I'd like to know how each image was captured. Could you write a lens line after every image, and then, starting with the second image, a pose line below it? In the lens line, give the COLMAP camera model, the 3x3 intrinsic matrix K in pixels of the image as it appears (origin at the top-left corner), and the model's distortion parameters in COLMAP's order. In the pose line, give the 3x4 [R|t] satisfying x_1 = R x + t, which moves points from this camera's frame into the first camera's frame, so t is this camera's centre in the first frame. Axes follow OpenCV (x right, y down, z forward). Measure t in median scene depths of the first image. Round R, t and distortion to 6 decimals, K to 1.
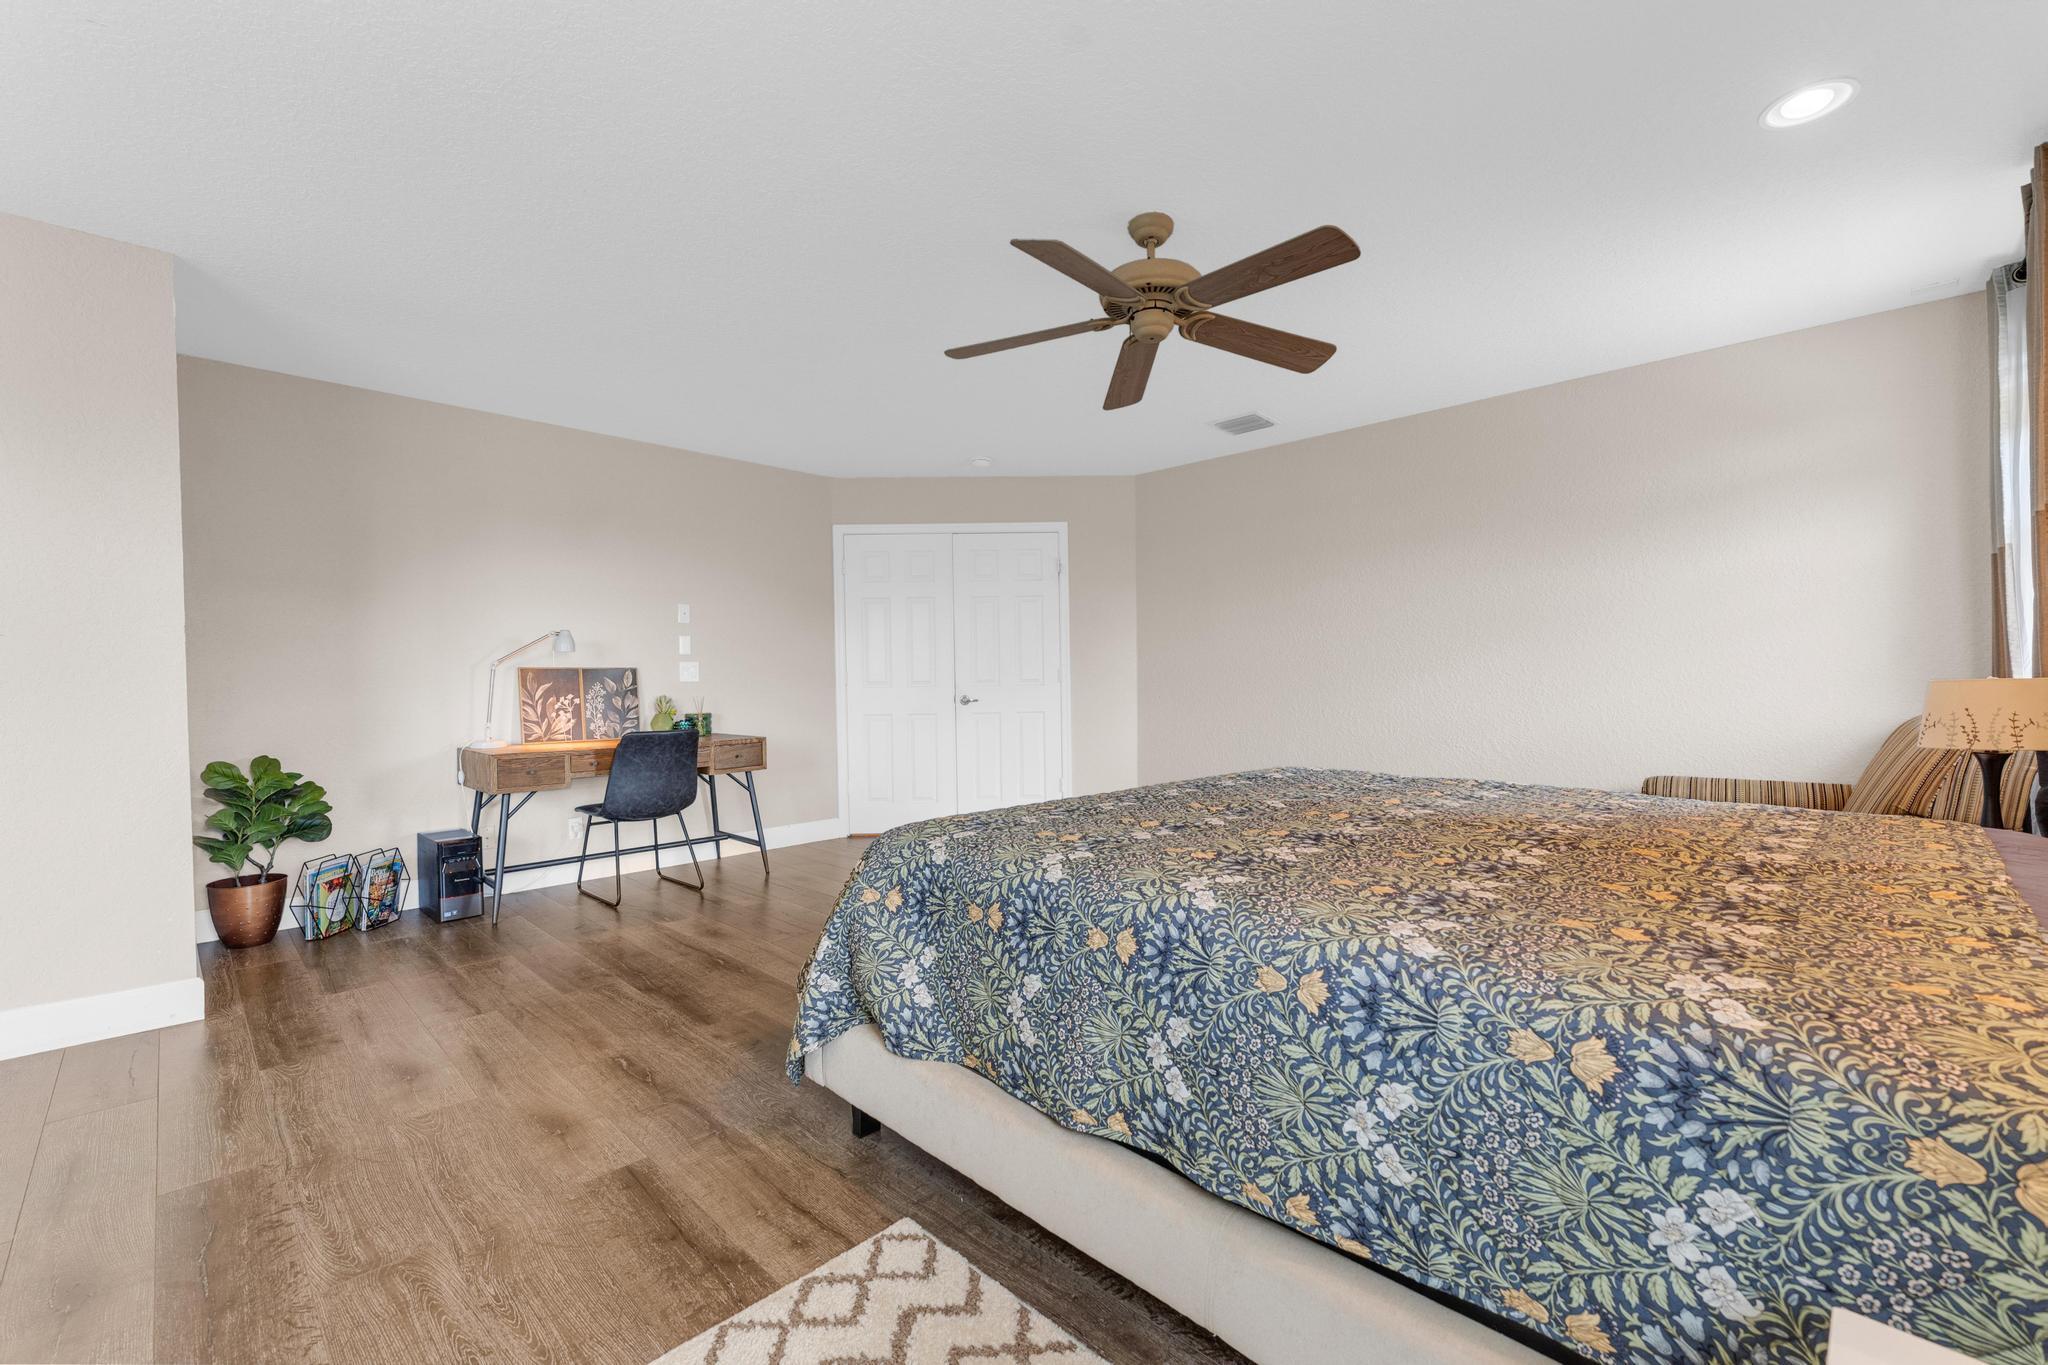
lens RADIAL K [[845.0, 0, 1030.7], [0, 845.0, 684.8], [0, 0, 1]] dist [-0.000013, -0.000009]
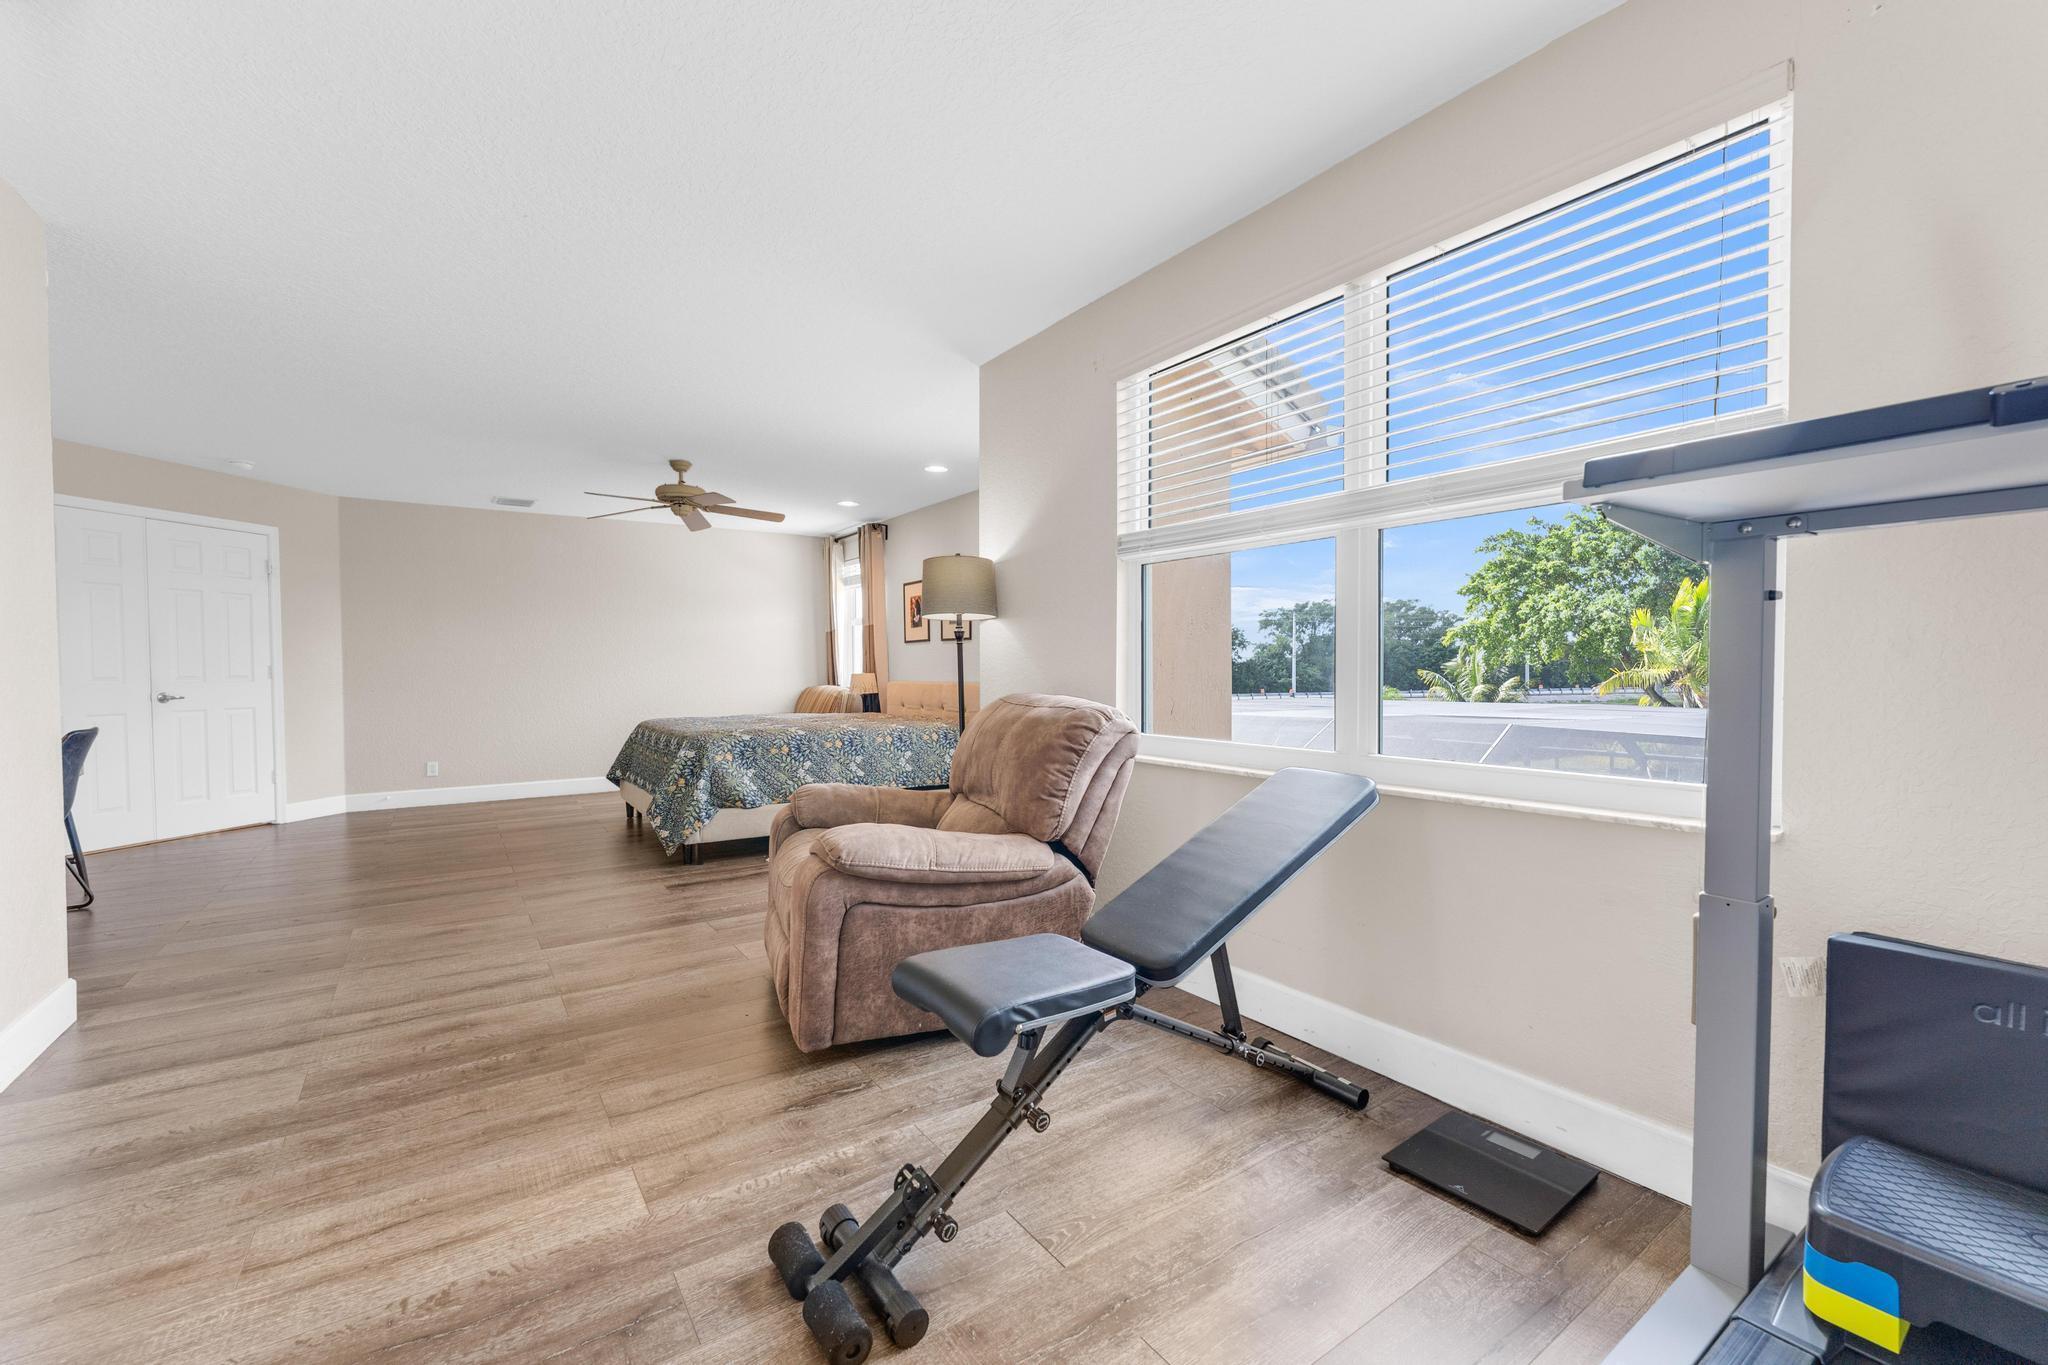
lens RADIAL K [[845.0, 0, 1030.7], [0, 845.0, 684.8], [0, 0, 1]] dist [-0.000013, -0.000009]
pose [[0.202820, -0.011525, 0.979148, -2.422010], [0.011854, 0.999886, 0.009314, 0.018925], [-0.979144, 0.009718, 0.202933, -0.417614]]
